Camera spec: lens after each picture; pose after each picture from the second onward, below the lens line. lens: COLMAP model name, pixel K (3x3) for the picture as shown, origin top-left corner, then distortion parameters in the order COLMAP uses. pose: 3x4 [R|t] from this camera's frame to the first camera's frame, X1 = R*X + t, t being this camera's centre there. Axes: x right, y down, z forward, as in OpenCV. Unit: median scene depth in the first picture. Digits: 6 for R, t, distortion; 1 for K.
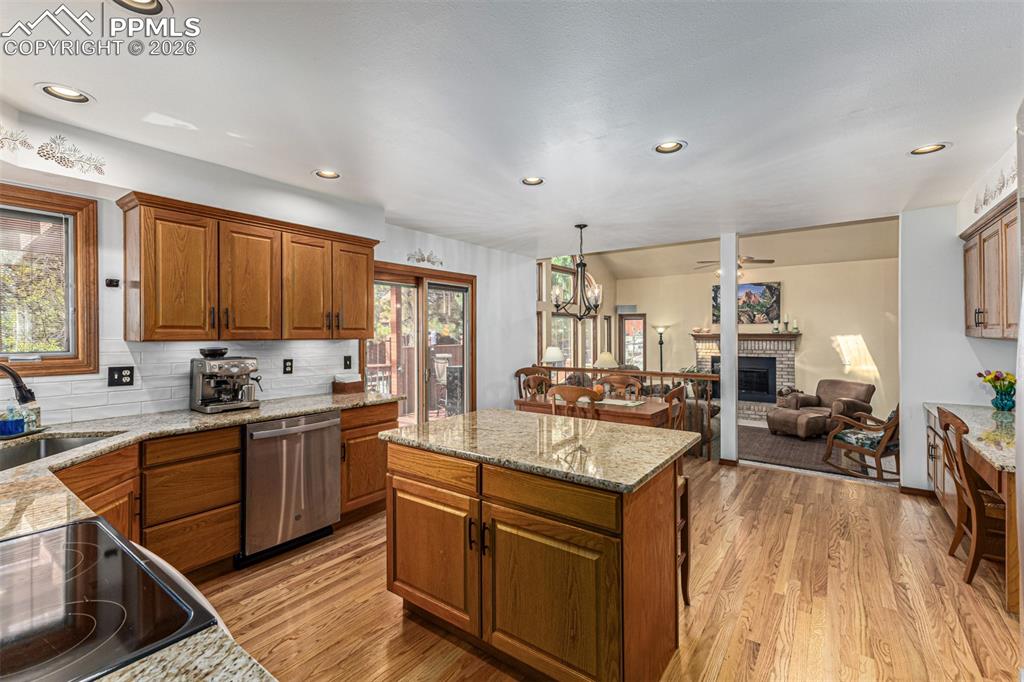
lens RADIAL K [[441.4, 0, 511.8], [0, 441.4, 334.8], [0, 0, 1]] dist [0.003491, 0.000215]
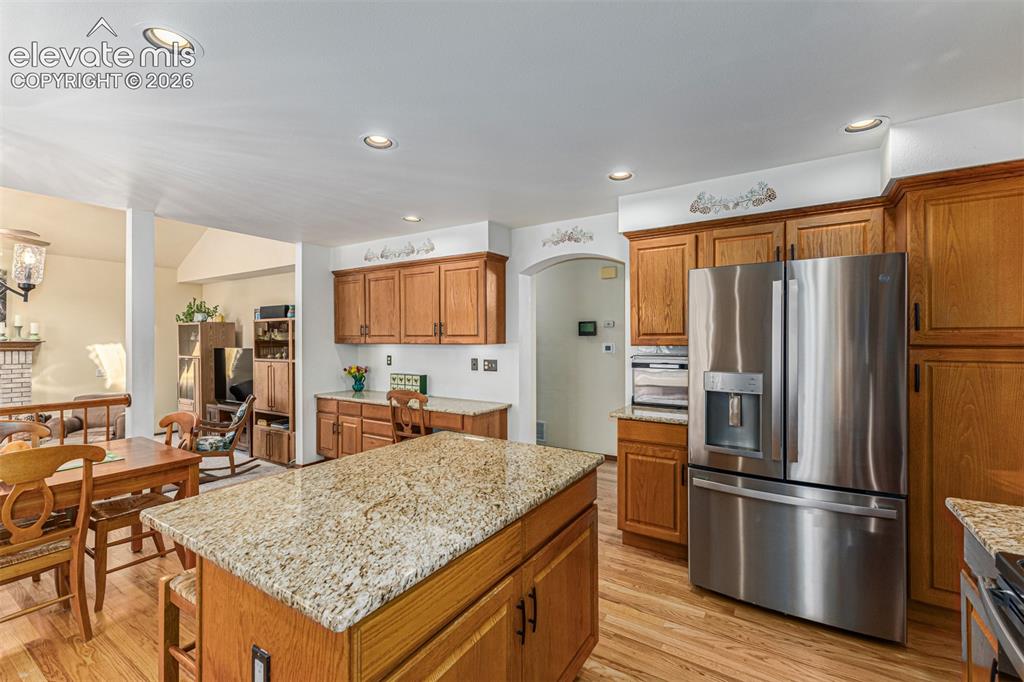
lens RADIAL K [[441.4, 0, 504.4], [0, 441.4, 340.2], [0, 0, 1]] dist [0.003491, 0.000215]
pose [[-0.050501, 0.003412, 0.998718, -0.426540], [0.006440, 0.999974, -0.003090, 0.001630], [-0.998703, 0.006276, -0.050522, 0.569206]]
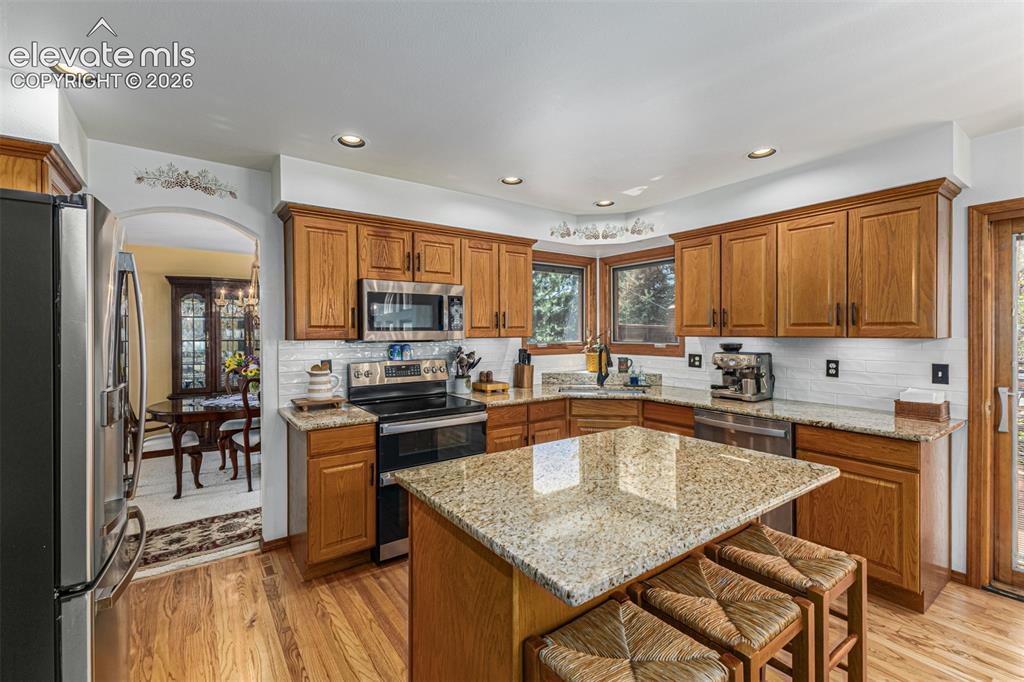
lens RADIAL K [[441.4, 0, 510.0], [0, 441.4, 335.5], [0, 0, 1]] dist [0.003491, 0.000215]
pose [[-0.306582, 0.010007, -0.951792, 0.506185], [0.002226, 0.999950, 0.009796, -0.002366], [0.951842, 0.000885, -0.306589, 0.670521]]
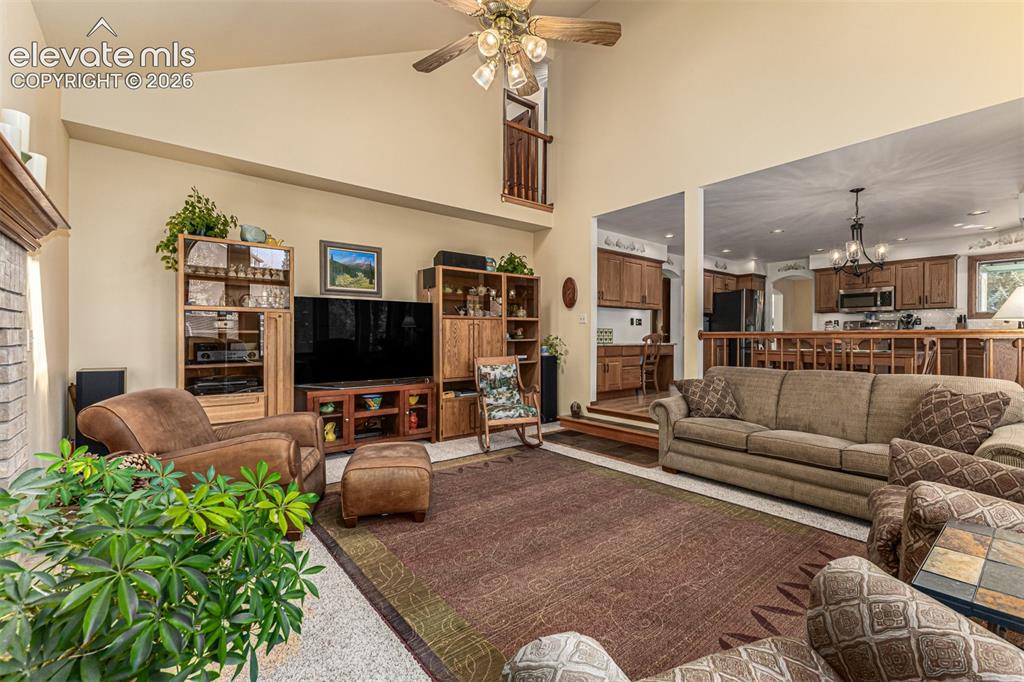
lens RADIAL K [[441.4, 0, 508.3], [0, 441.4, 339.2], [0, 0, 1]] dist [0.003491, 0.000215]
pose [[-0.965103, 0.000113, 0.261871, 0.873593], [0.002084, 0.999972, 0.007247, 0.136667], [-0.261862, 0.007540, -0.965076, 2.850617]]
